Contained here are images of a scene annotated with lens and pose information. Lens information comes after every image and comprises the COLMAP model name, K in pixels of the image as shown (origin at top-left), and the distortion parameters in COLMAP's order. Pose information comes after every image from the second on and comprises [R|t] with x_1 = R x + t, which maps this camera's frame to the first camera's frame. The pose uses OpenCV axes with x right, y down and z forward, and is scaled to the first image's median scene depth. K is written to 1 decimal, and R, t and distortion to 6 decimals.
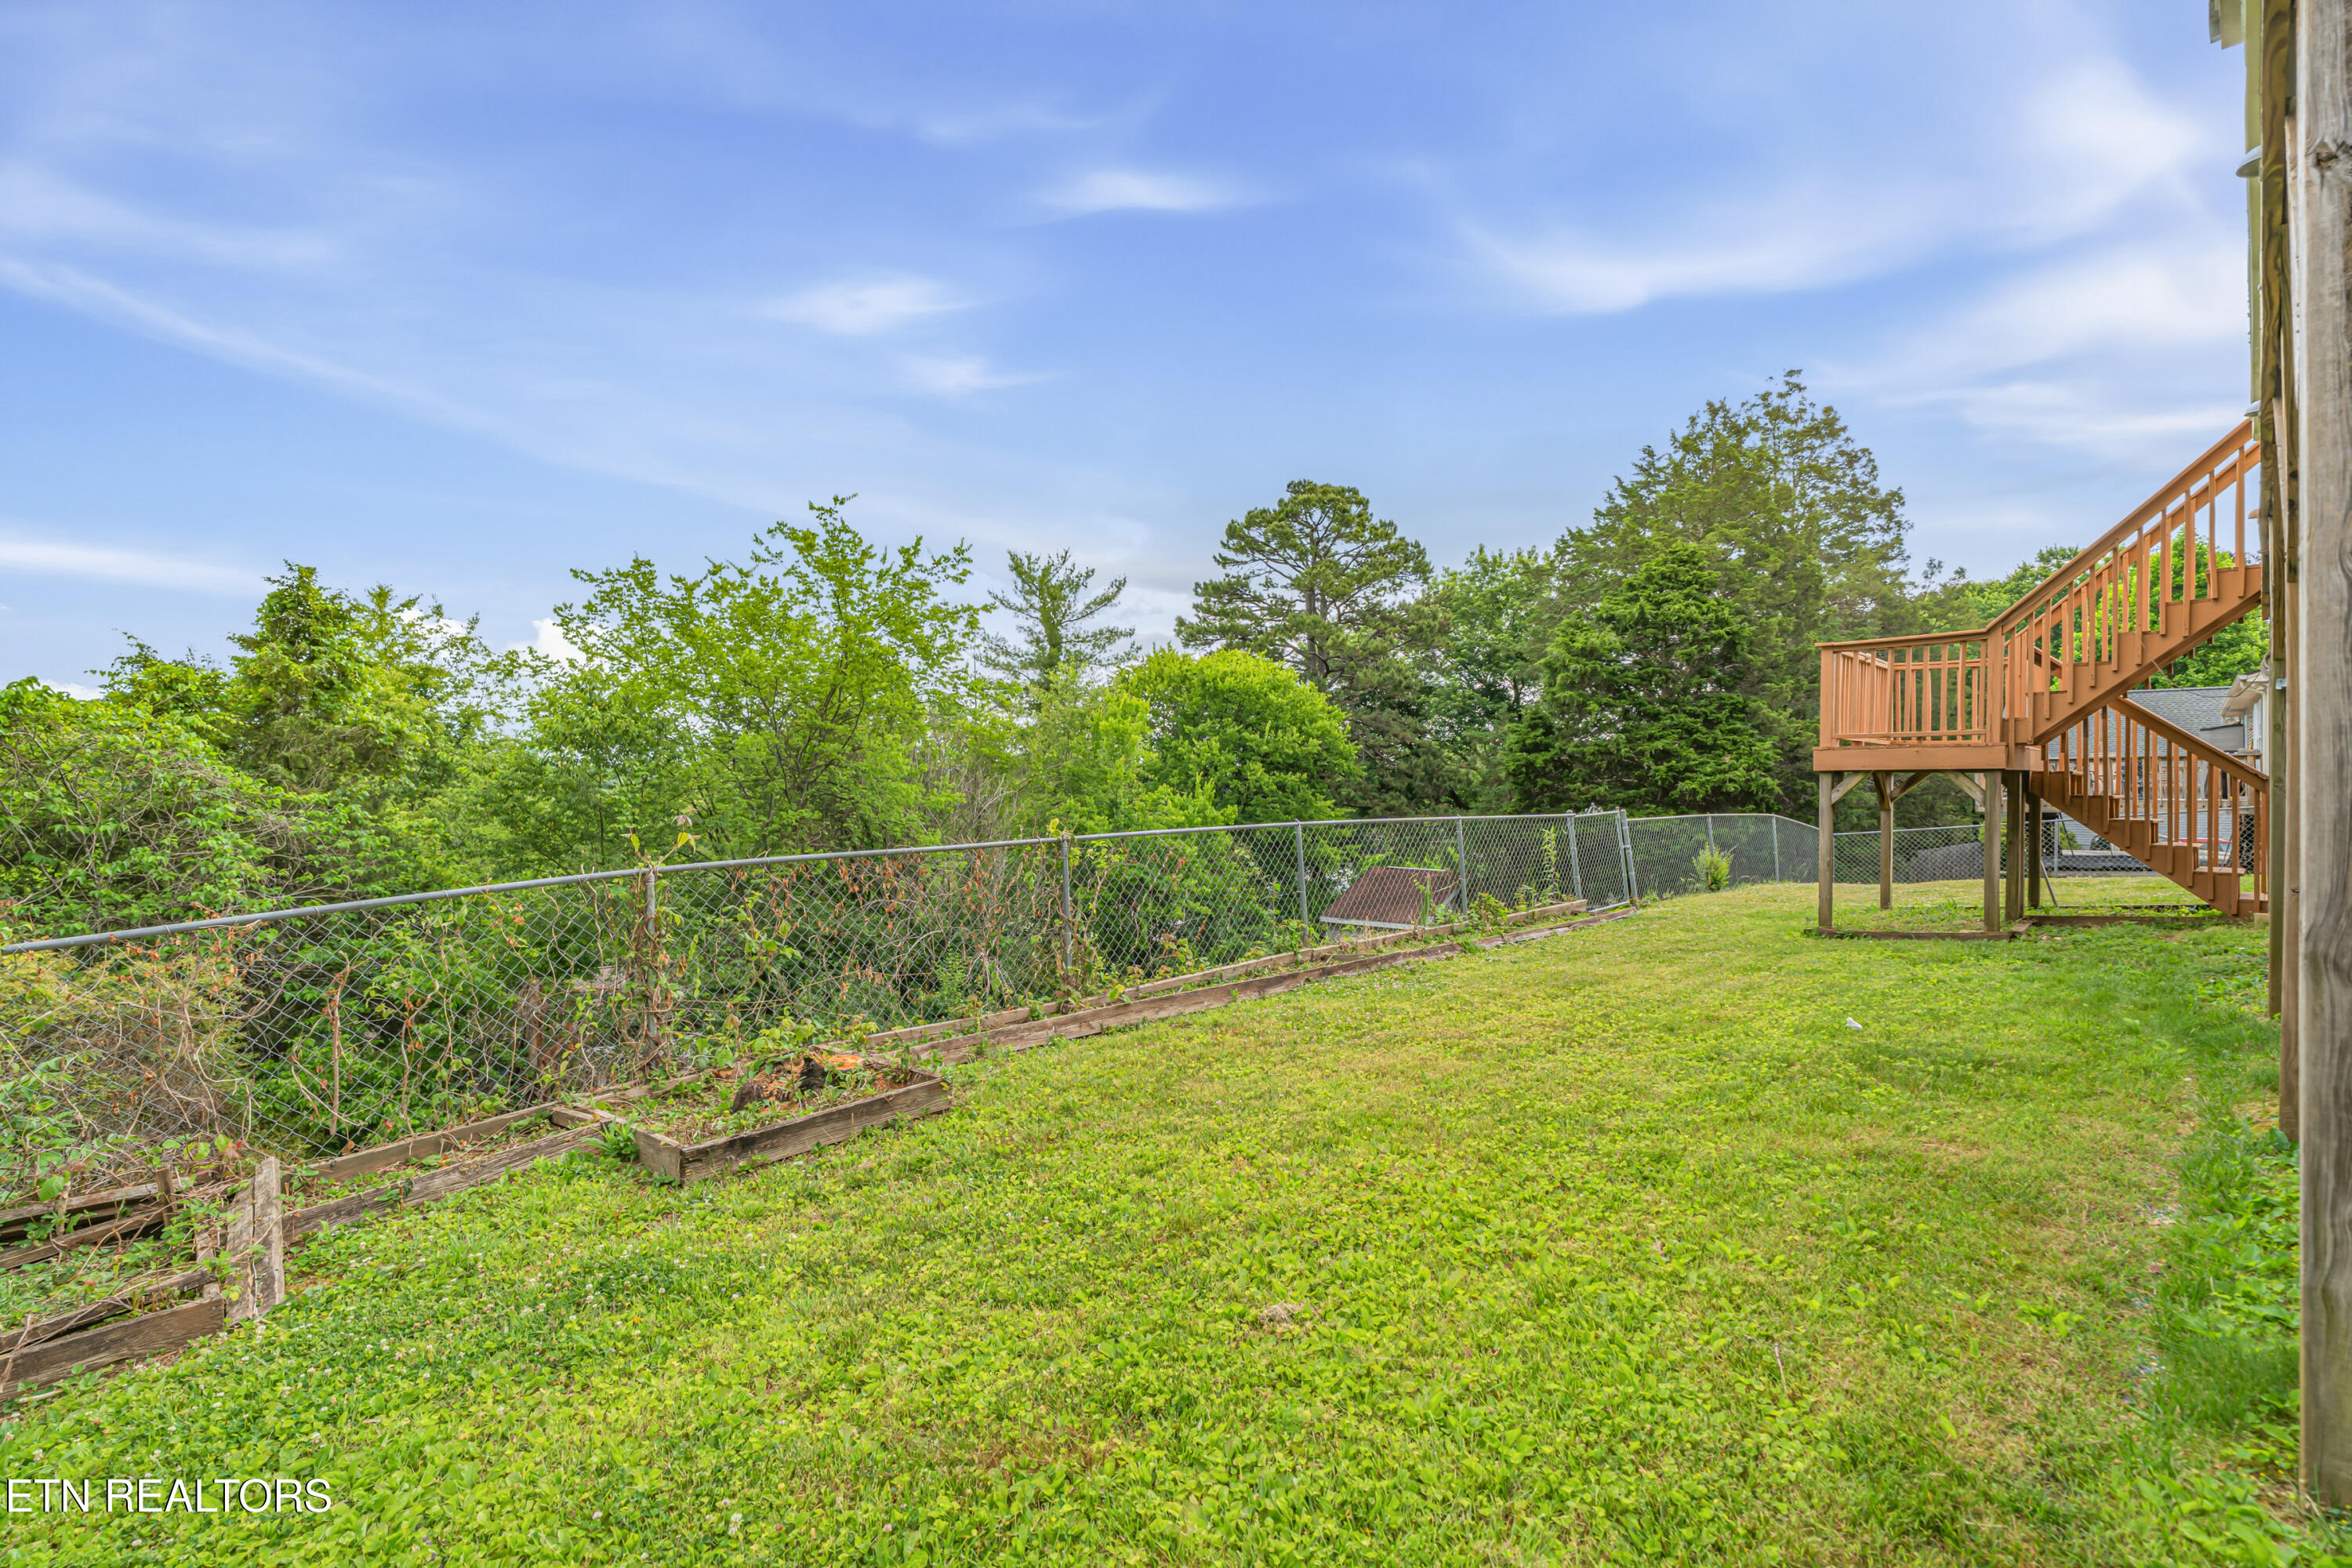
lens RADIAL K [[1059.5, 0, 1180.9], [0, 1059.5, 786.2], [0, 0, 1]] dist [0.002234, -0.000271]
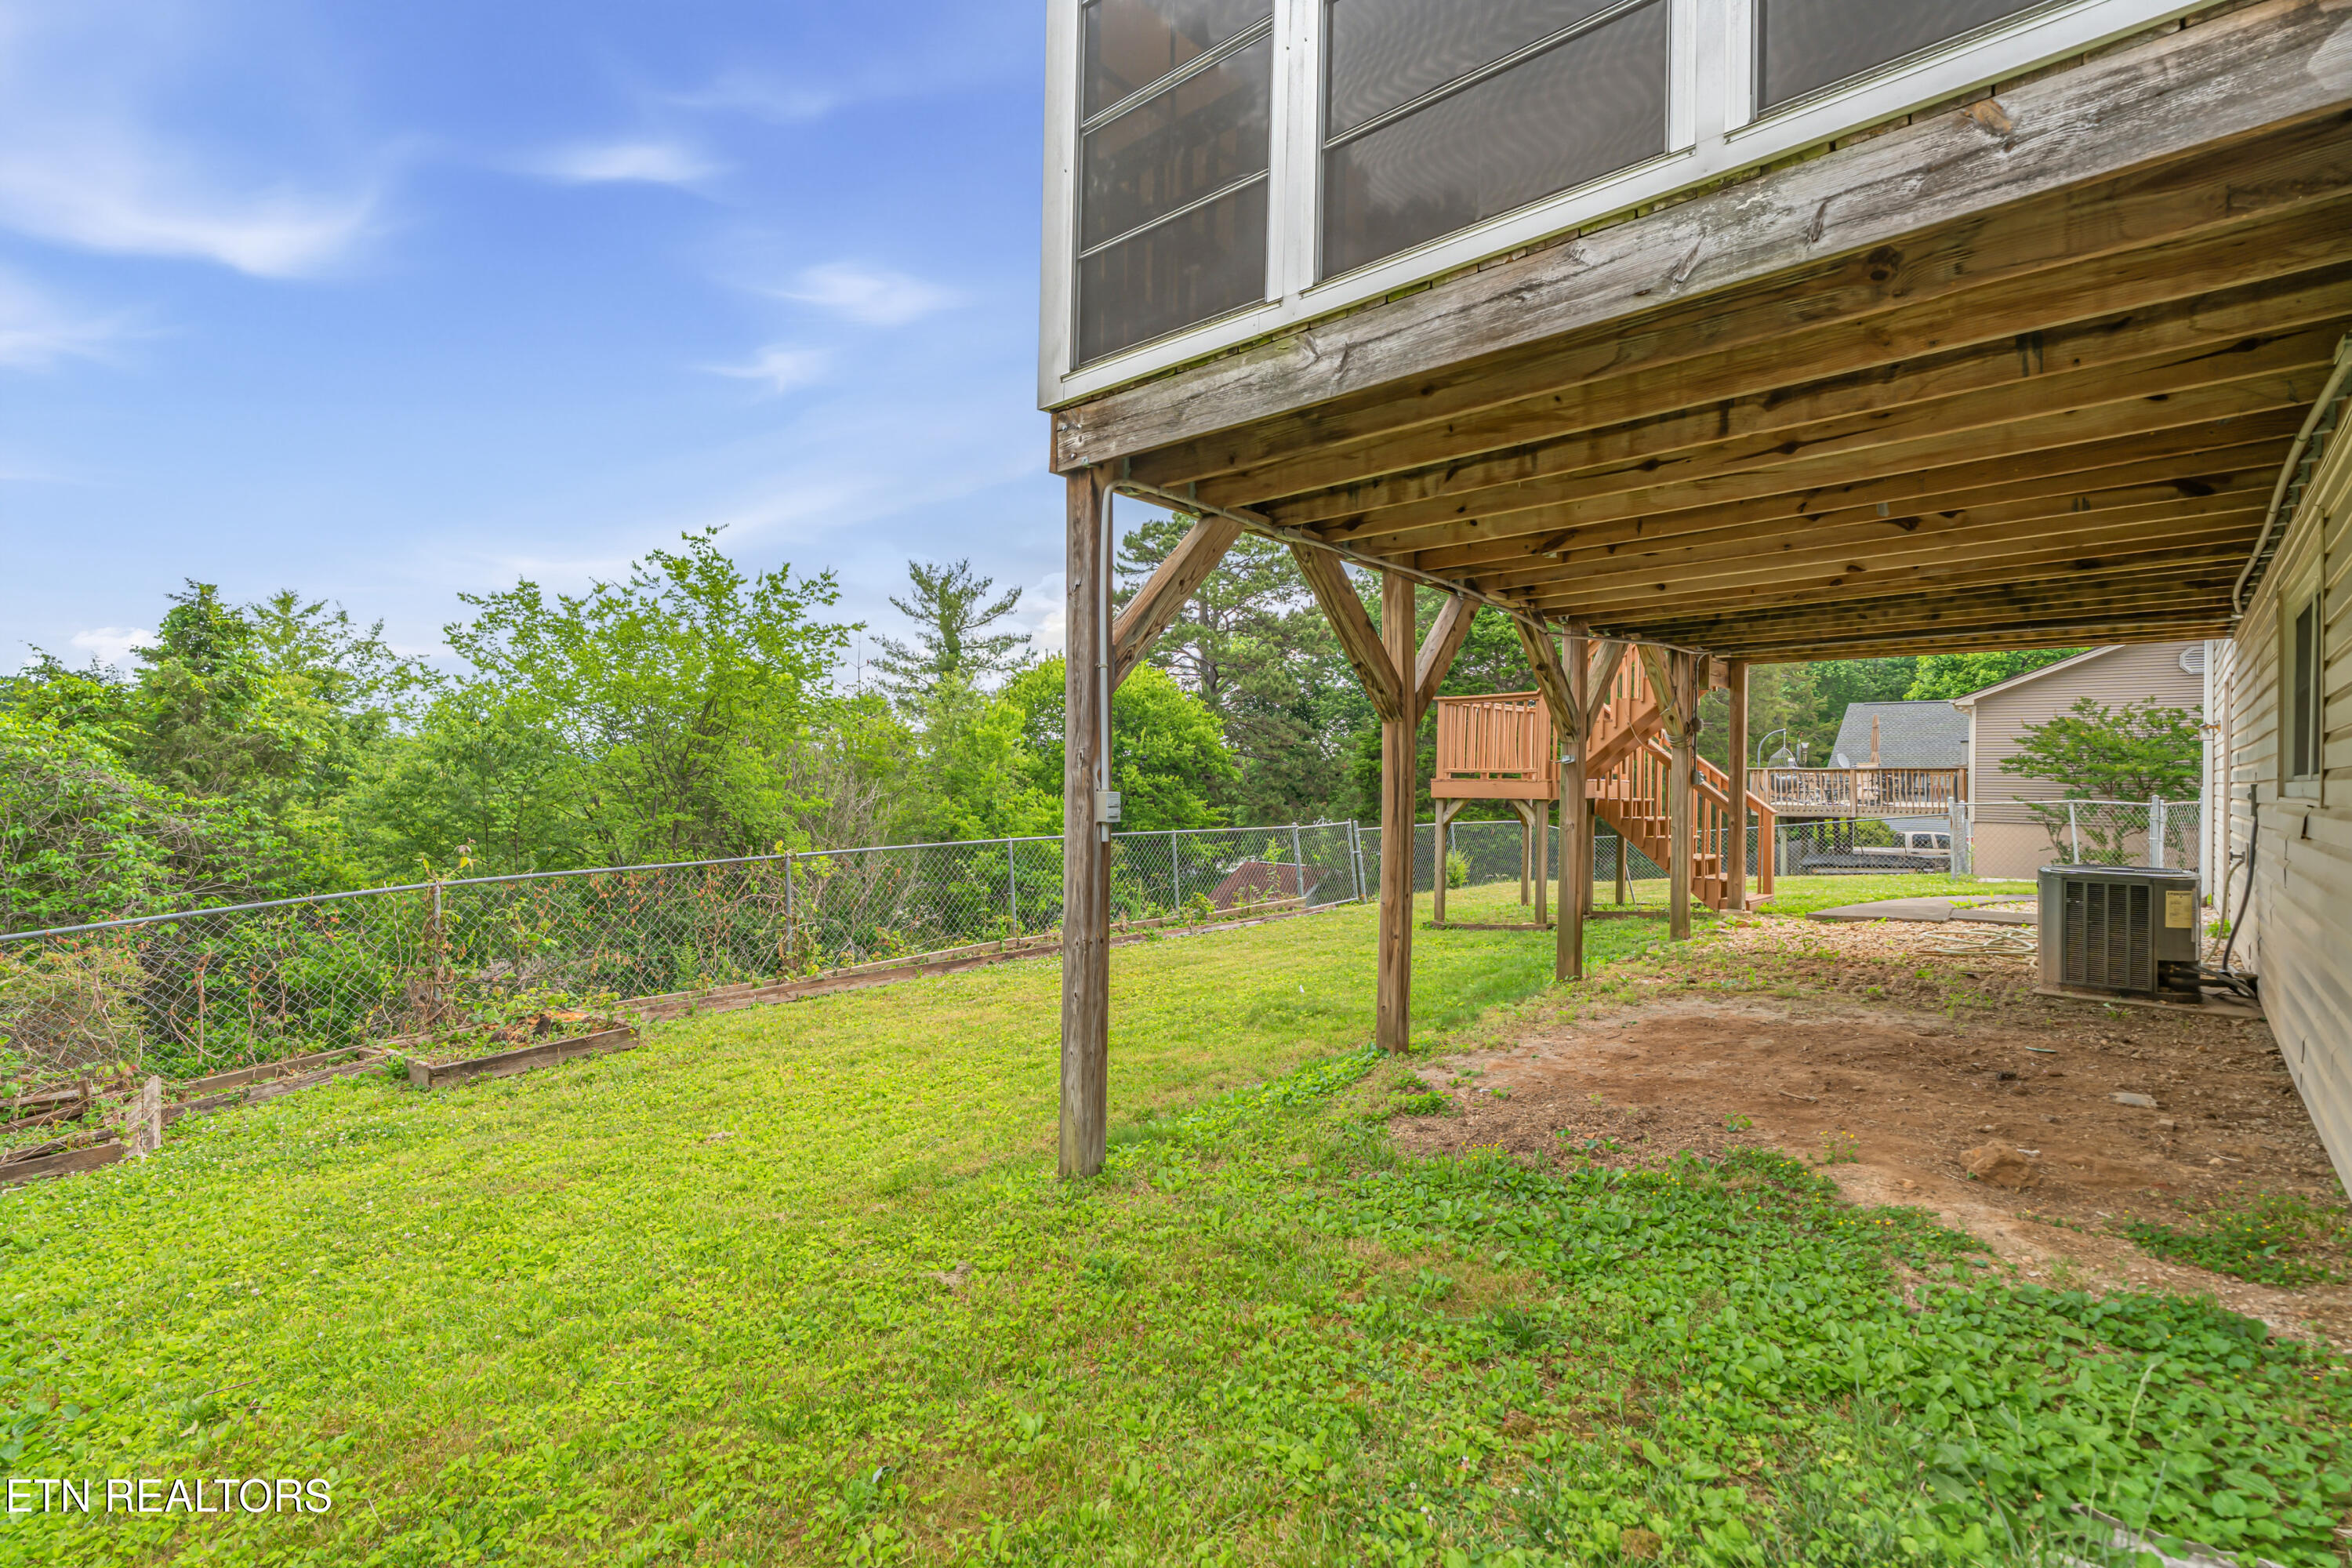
lens RADIAL K [[1059.5, 0, 1171.0], [0, 1059.5, 785.1], [0, 0, 1]] dist [0.002234, -0.000271]
pose [[0.999106, 0.003643, 0.042122, 0.110567], [-0.003957, 0.999965, 0.007367, -0.017727], [-0.042094, -0.007527, 0.999085, -0.120354]]
